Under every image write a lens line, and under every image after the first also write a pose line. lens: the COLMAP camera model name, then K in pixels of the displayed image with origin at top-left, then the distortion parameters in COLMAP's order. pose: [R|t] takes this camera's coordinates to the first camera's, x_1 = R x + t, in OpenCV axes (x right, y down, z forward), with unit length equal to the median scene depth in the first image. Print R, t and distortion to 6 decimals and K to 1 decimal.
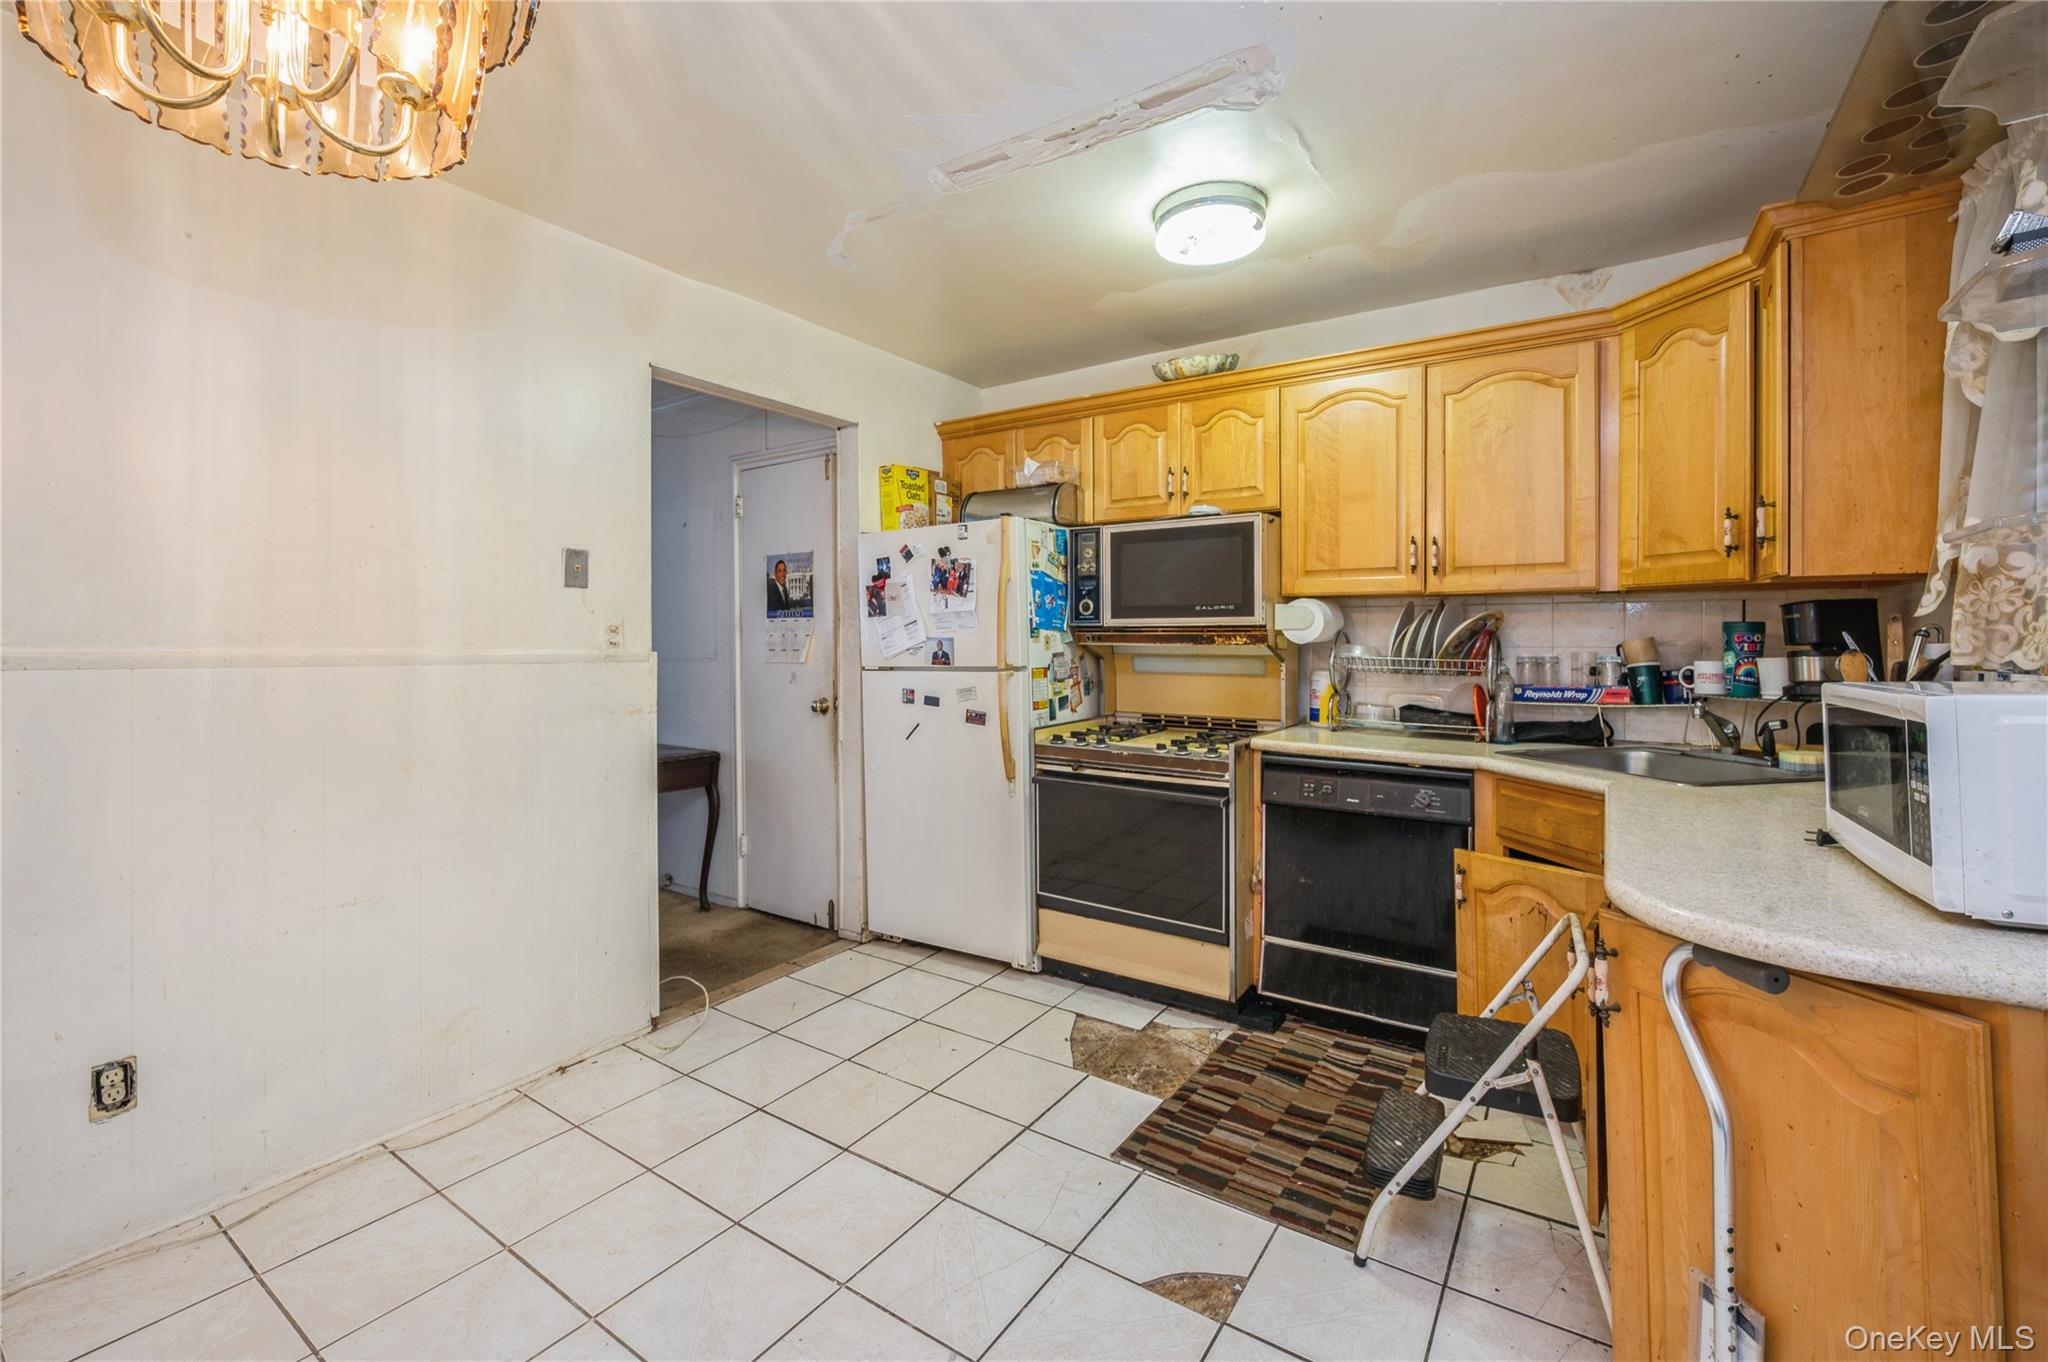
lens RADIAL K [[851.9, 0, 1029.0], [0, 851.9, 662.2], [0, 0, 1]] dist [-0.010295, 0.000997]
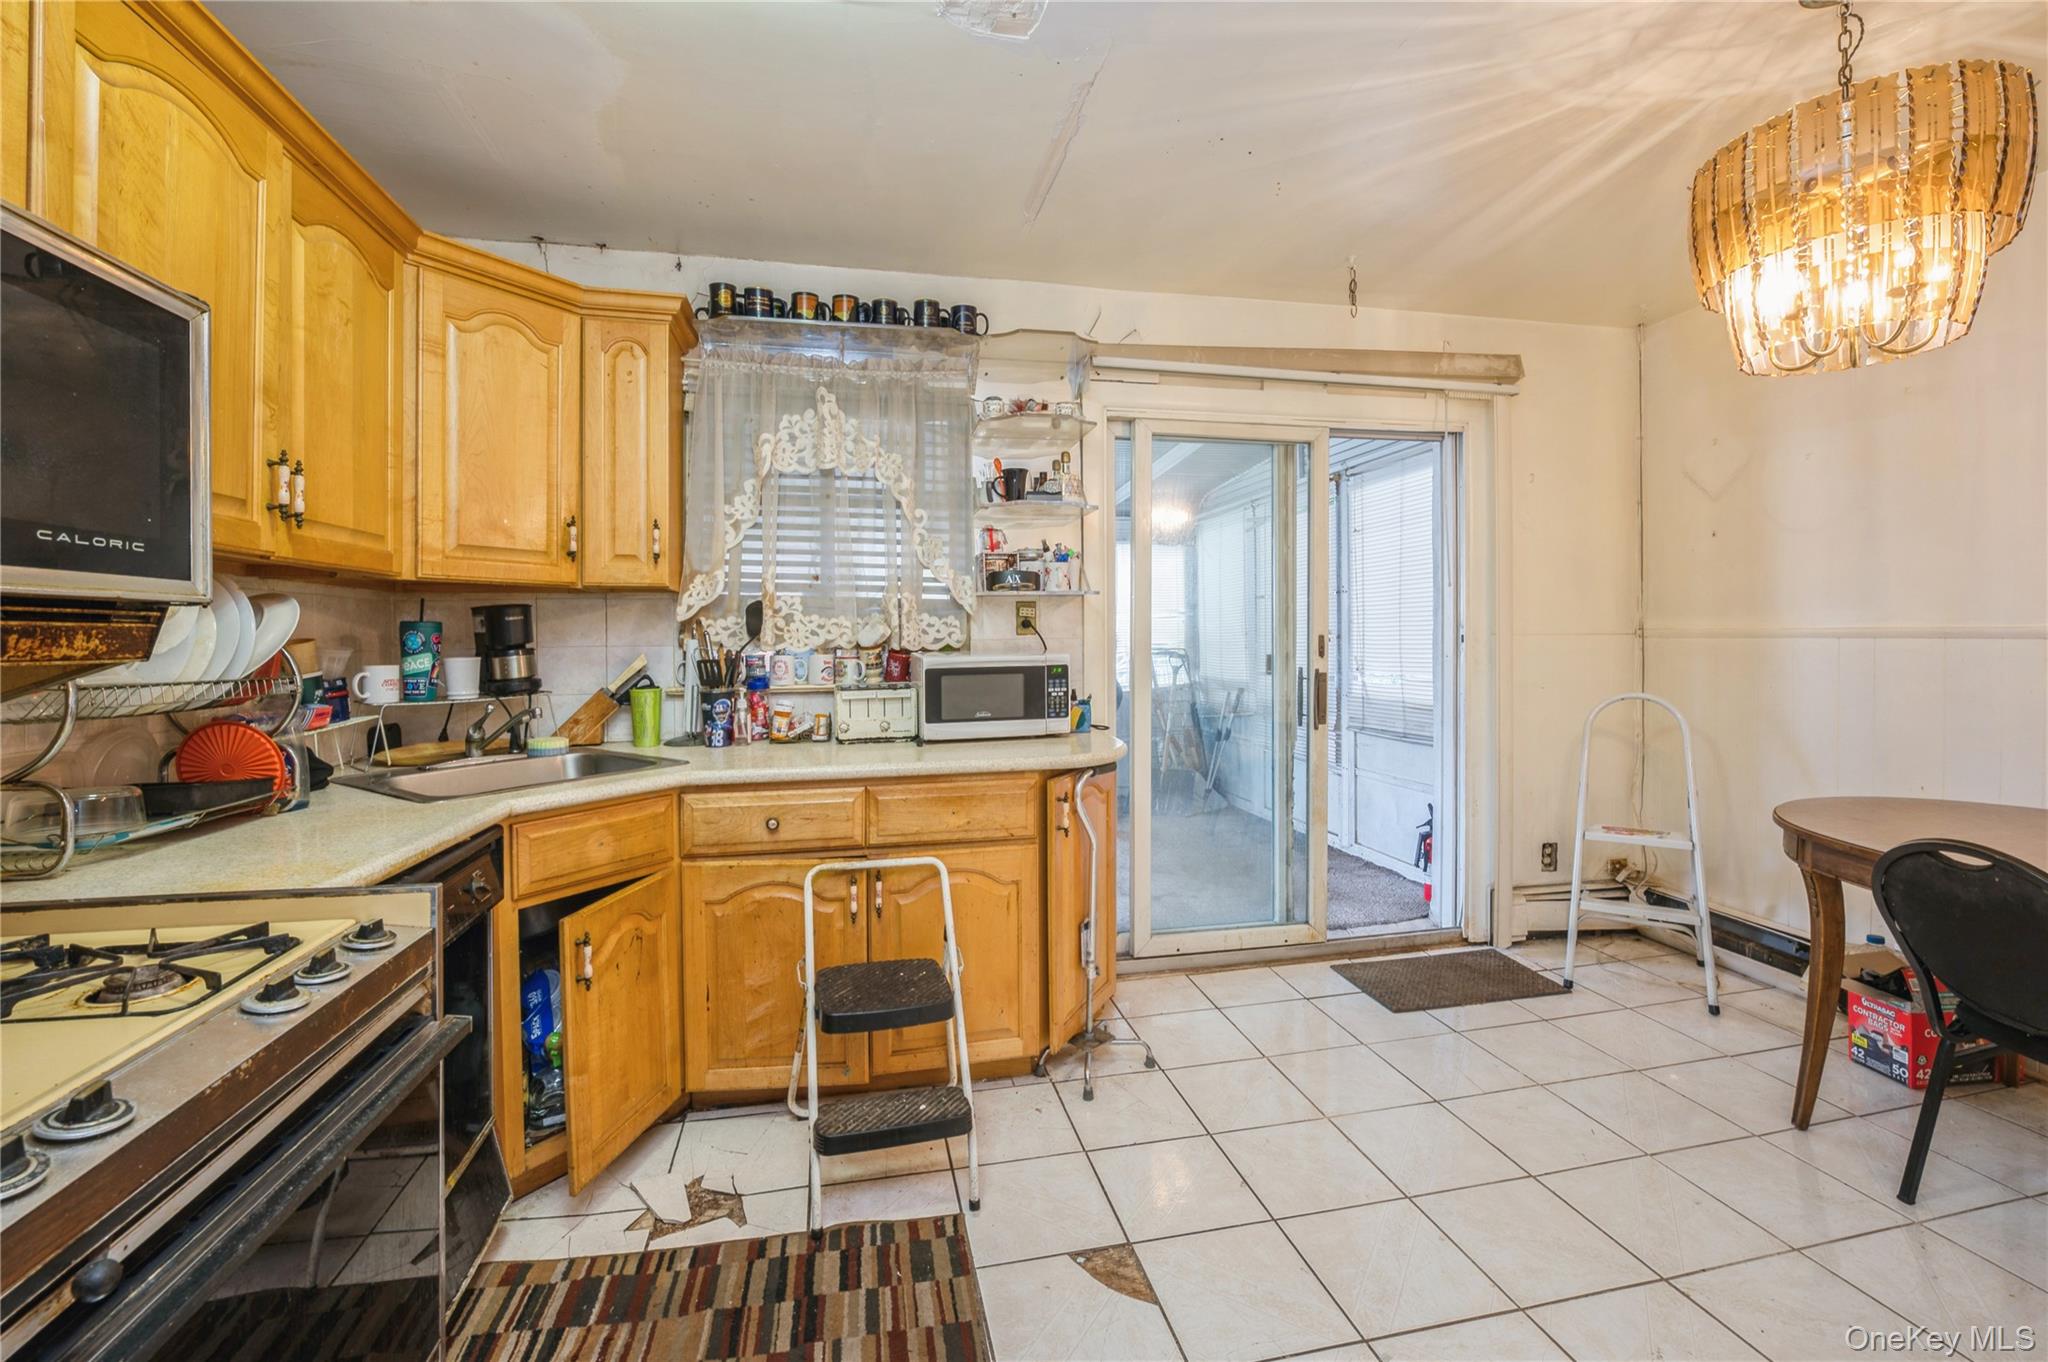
lens RADIAL K [[851.9, 0, 1022.3], [0, 851.9, 638.2], [0, 0, 1]] dist [-0.010295, 0.000997]
pose [[-0.718517, -0.003396, 0.695502, -0.218373], [0.011488, 0.999794, 0.016750, -0.027542], [-0.695415, 0.020025, -0.718329, 0.897013]]
